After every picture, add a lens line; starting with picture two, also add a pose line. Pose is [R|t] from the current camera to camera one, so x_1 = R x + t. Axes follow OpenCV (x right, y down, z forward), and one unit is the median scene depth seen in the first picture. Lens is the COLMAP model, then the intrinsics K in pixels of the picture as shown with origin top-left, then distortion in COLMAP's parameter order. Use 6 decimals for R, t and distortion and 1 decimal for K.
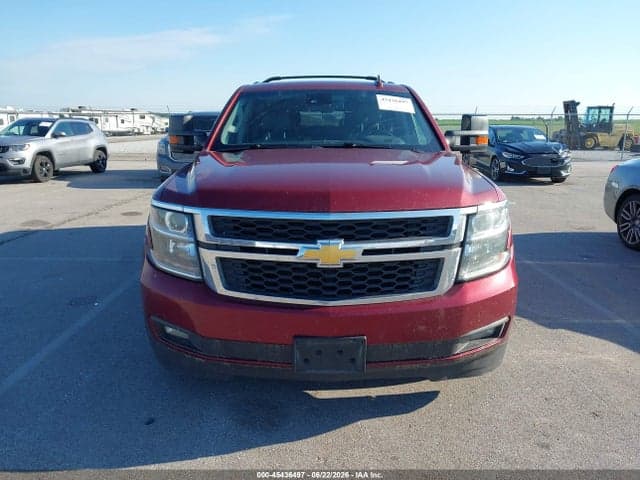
lens RADIAL K [[497.7, 0, 312.8], [0, 497.7, 240.2], [0, 0, 1]] dist [0.065477, -0.100044]
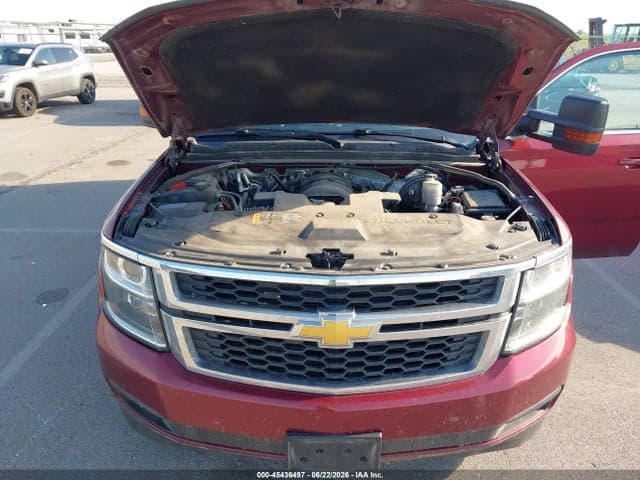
lens RADIAL K [[506.9, 0, 315.5], [0, 506.9, 239.8], [0, 0, 1]] dist [-0.005252, -0.000573]
pose [[0.999958, 0.008213, -0.004062, 0.005944], [-0.007498, 0.988291, 0.152396, -0.204291], [0.005266, -0.152359, 0.988311, 0.264991]]
